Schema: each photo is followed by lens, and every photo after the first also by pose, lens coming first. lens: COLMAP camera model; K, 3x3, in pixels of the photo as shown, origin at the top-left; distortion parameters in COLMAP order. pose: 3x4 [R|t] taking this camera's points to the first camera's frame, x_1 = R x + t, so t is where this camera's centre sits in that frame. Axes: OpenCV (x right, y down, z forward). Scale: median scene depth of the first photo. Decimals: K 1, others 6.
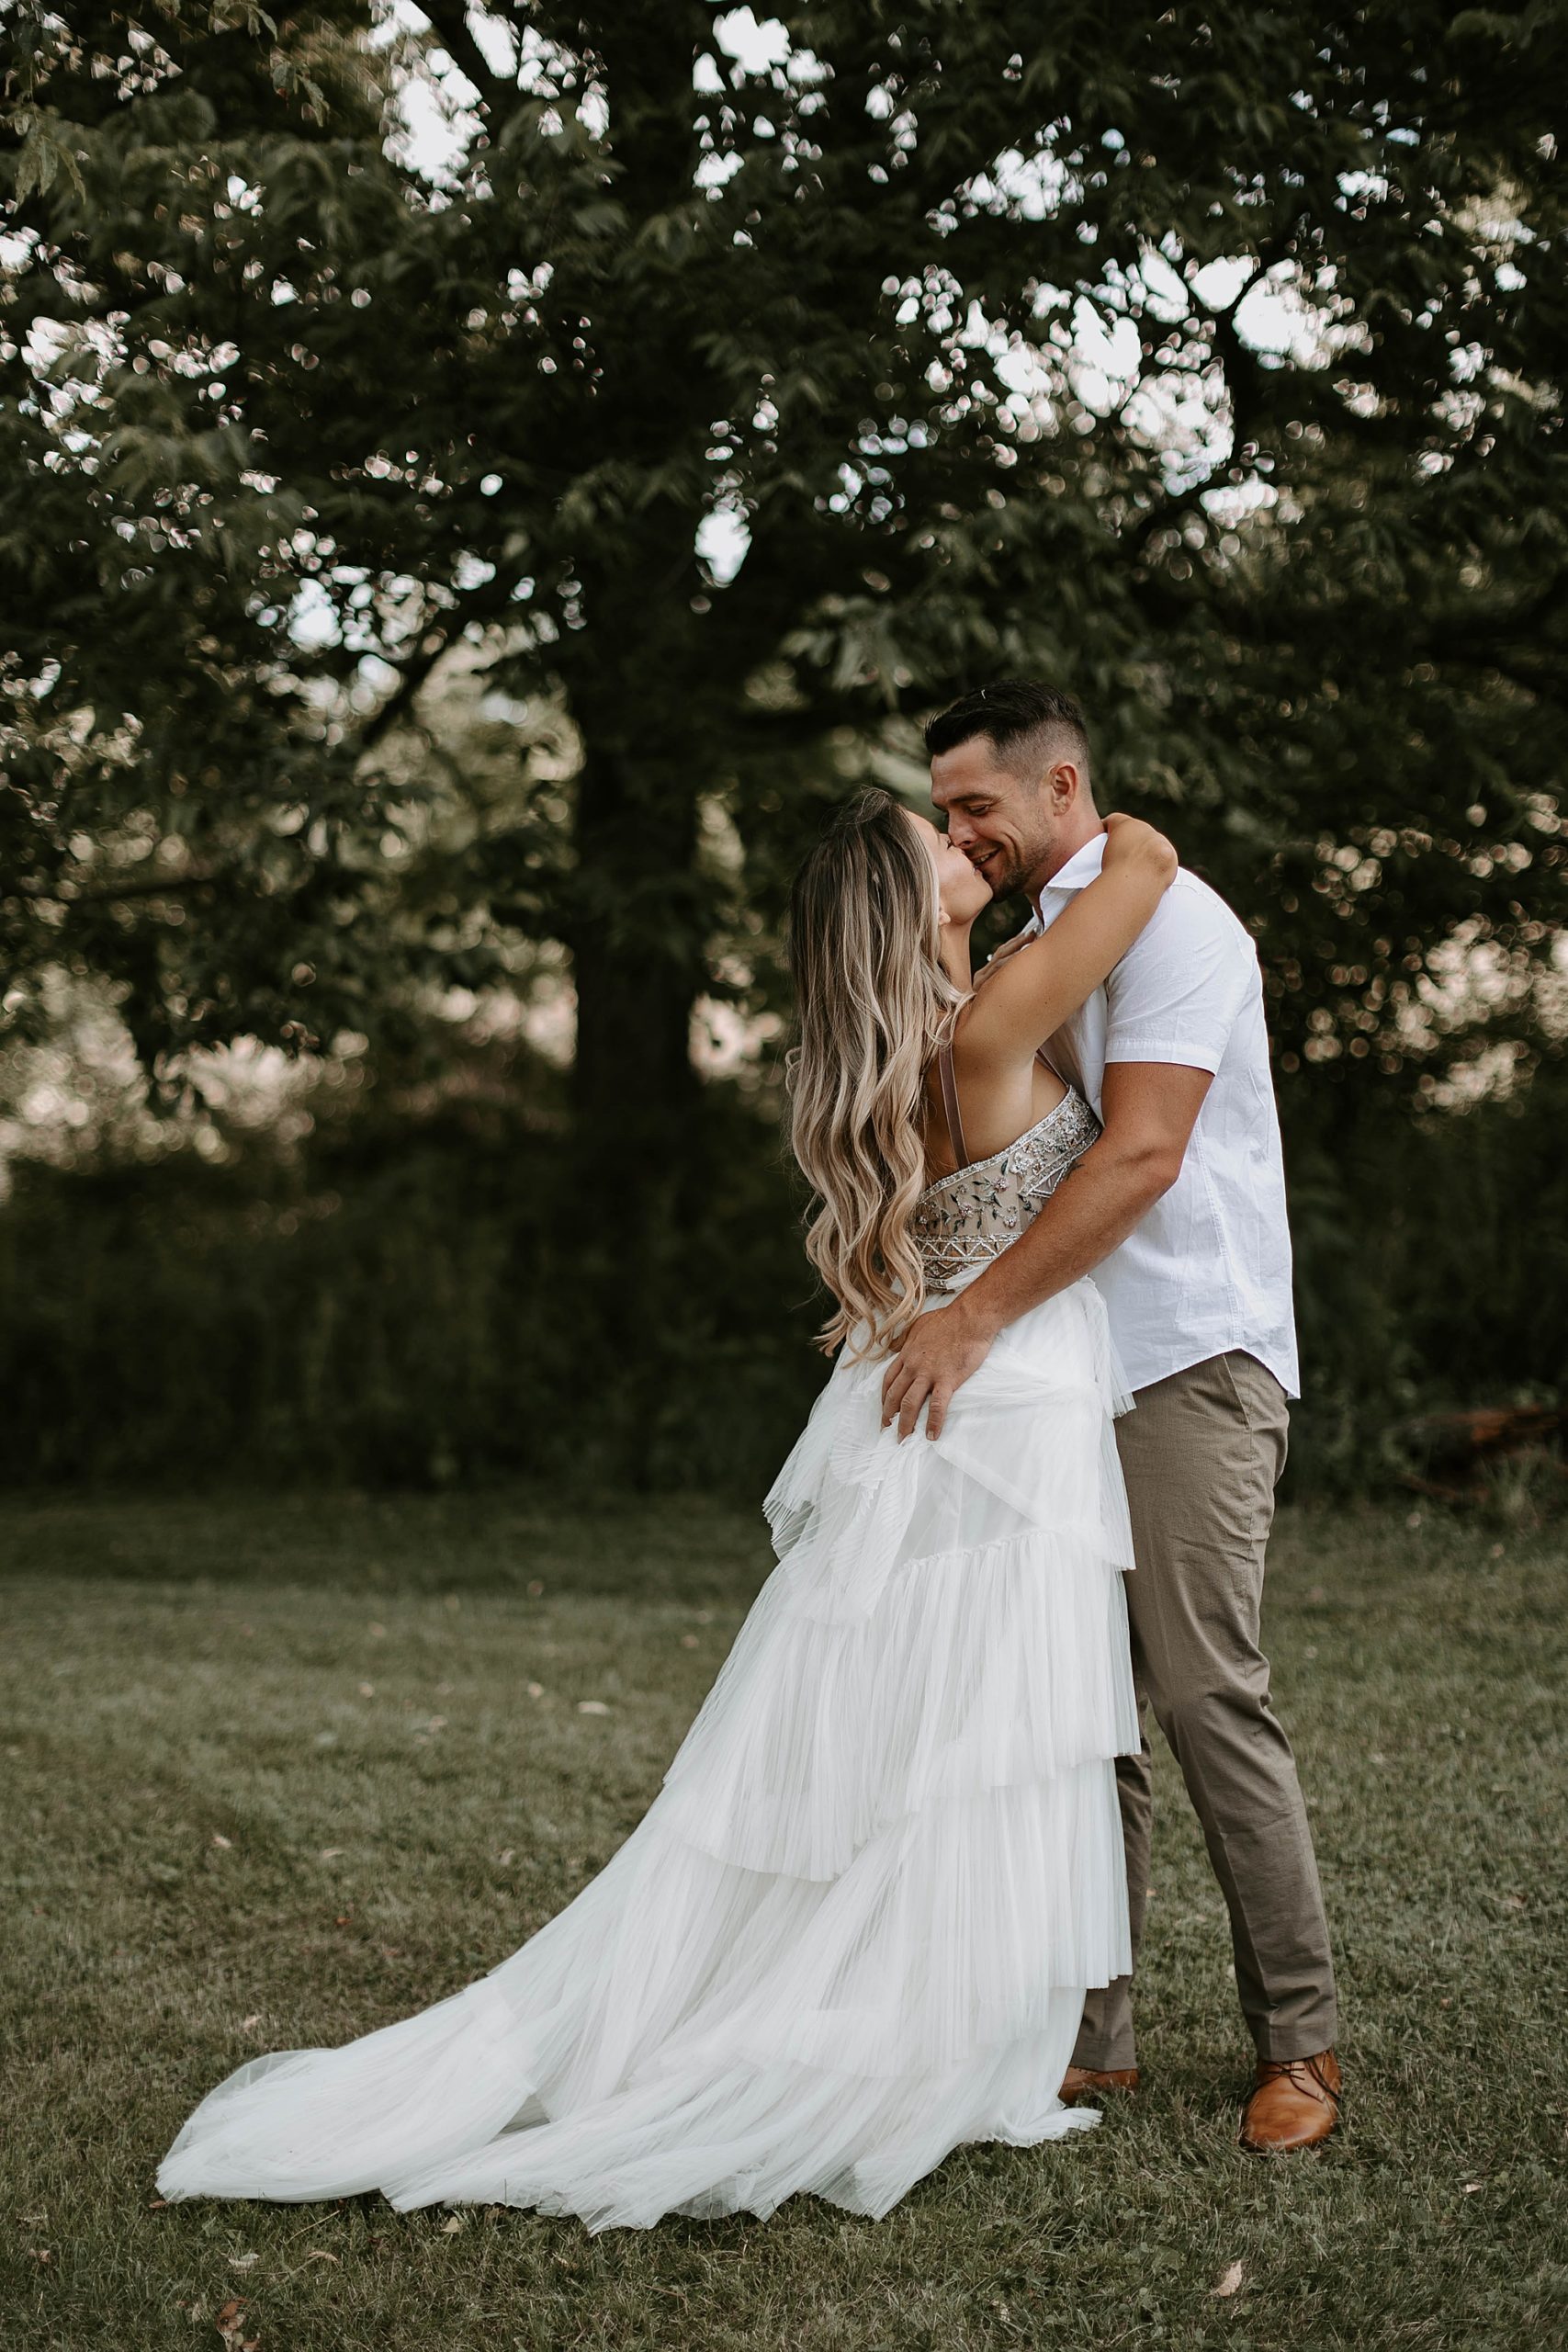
lens RADIAL K [[3383.4, 0, 787.8], [0, 3383.4, 1175.6], [0, 0, 1]] dist [0.061481, 0.000000]
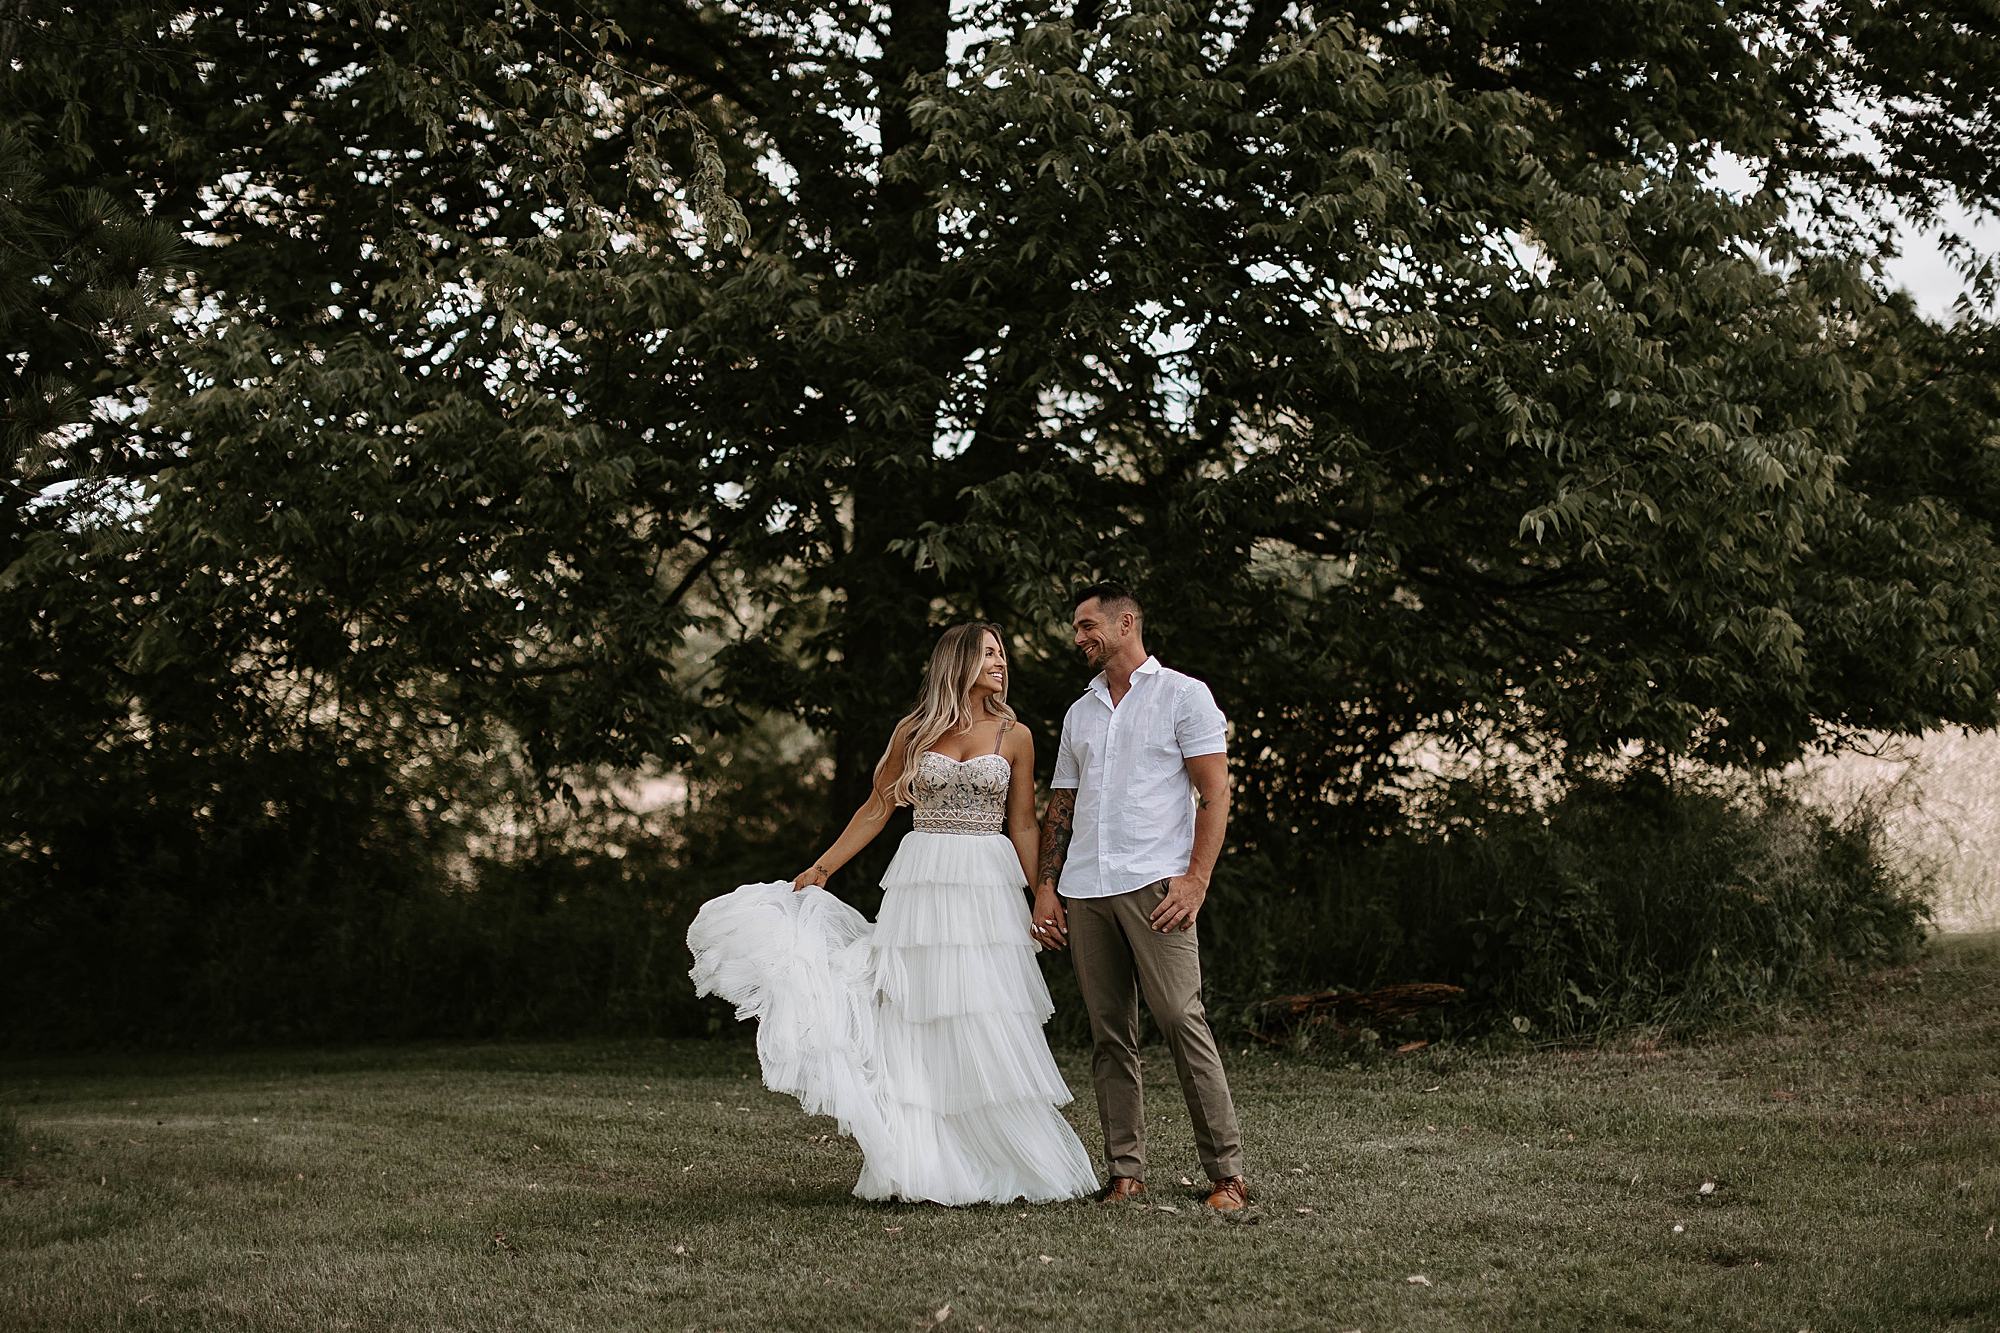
lens RADIAL K [[2877.3, 0, 997.4], [0, 2877.3, 665.6], [0, 0, 1]] dist [0.061481, 0.000000]
pose [[0.998072, 0.028824, -0.054966, 0.146086], [-0.033748, 0.995291, -0.090869, 0.047244], [0.052087, 0.092549, 0.994345, -0.539947]]
